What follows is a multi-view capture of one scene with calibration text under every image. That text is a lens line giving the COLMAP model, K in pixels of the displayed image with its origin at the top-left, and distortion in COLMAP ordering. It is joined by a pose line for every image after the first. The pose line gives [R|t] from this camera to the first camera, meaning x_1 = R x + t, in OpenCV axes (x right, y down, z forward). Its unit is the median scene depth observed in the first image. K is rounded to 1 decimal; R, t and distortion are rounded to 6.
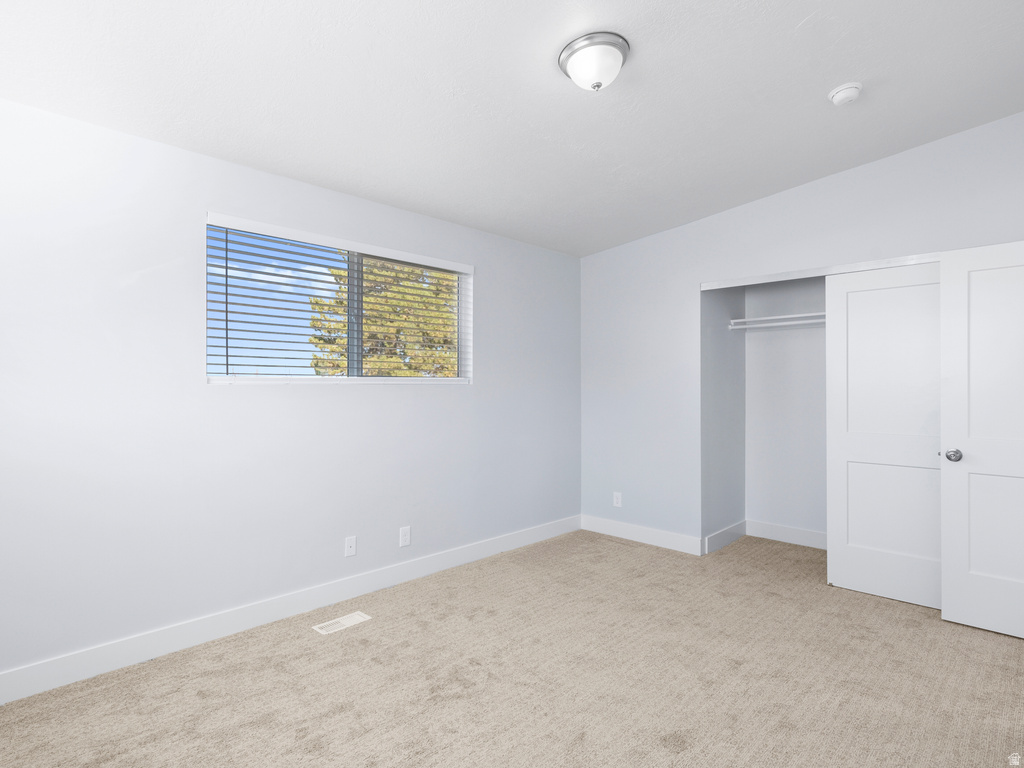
lens RADIAL K [[512.2, 0, 510.2], [0, 512.2, 384.8], [0, 0, 1]] dist [0.000476, 0.000444]
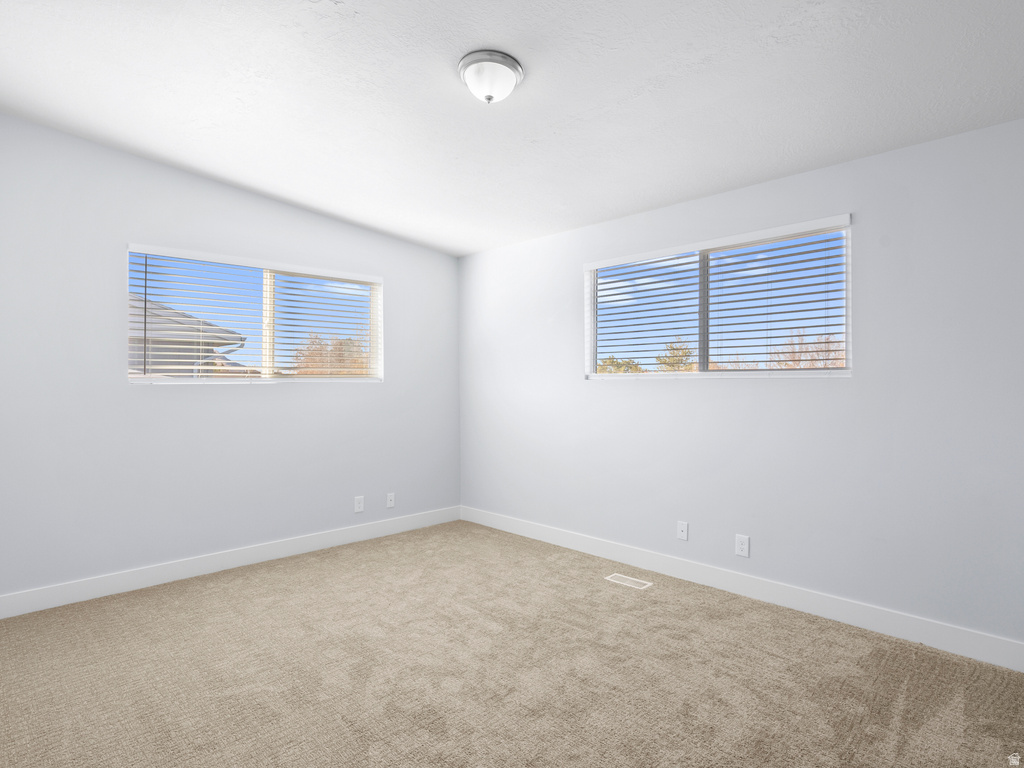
lens RADIAL K [[512.2, 0, 511.7], [0, 512.2, 383.6], [0, 0, 1]] dist [0.000476, 0.000444]
pose [[0.050469, 0.001647, -0.998724, 0.796698], [0.012935, 0.999914, 0.002302, 0.002241], [0.998642, -0.013035, 0.050444, 0.644540]]
